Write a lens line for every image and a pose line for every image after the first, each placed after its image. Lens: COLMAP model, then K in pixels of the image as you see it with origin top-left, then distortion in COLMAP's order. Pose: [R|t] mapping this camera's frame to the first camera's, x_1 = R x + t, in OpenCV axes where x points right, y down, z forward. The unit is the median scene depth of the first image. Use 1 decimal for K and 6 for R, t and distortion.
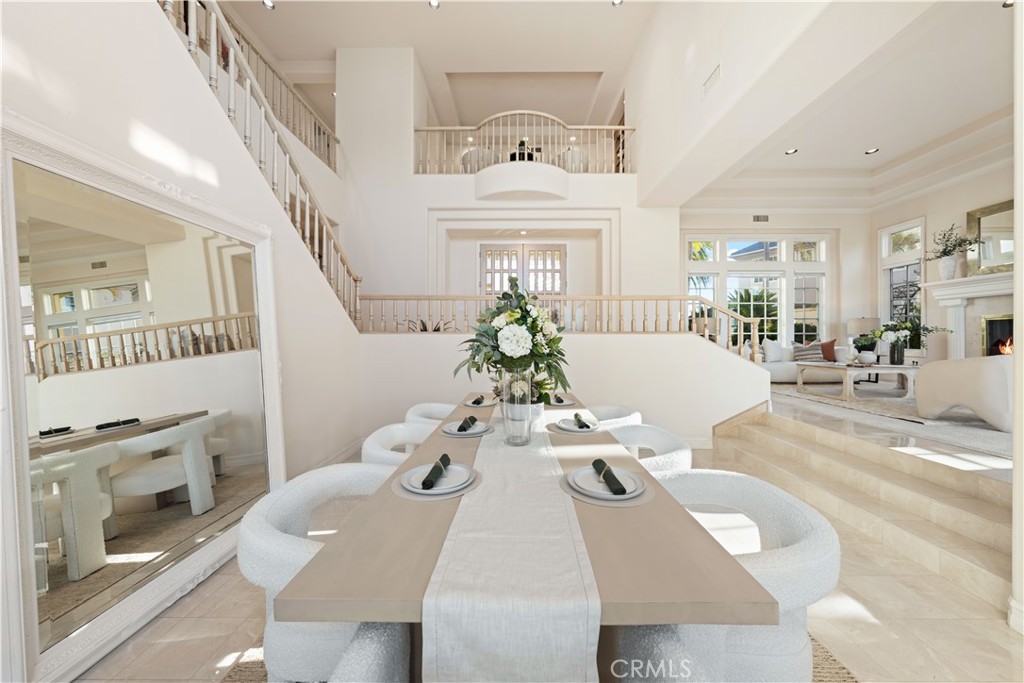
lens RADIAL K [[348.6, 0, 515.2], [0, 348.6, 340.7], [0, 0, 1]] dist [-0.000397, -0.000062]
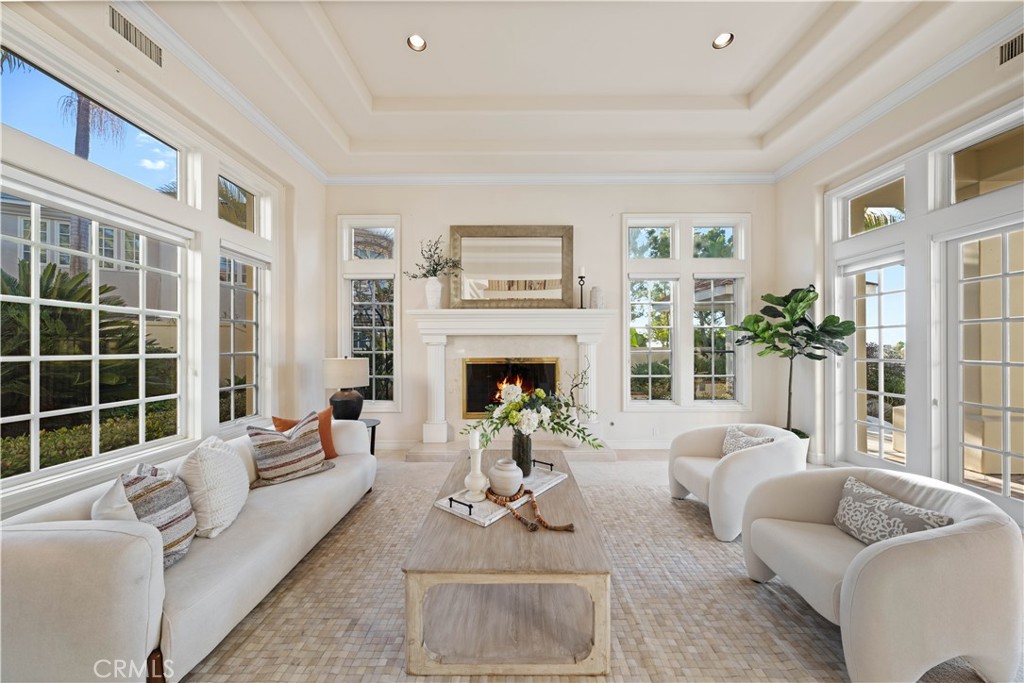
lens RADIAL K [[352.0, 0, 509.4], [0, 352.0, 345.1], [0, 0, 1]] dist [-0.000996, -0.000107]
pose [[0.005558, 0.003255, 0.999979, 0.456462], [0.000169, 0.999995, -0.003256, -0.087839], [-0.999985, 0.000187, 0.005558, 0.771080]]
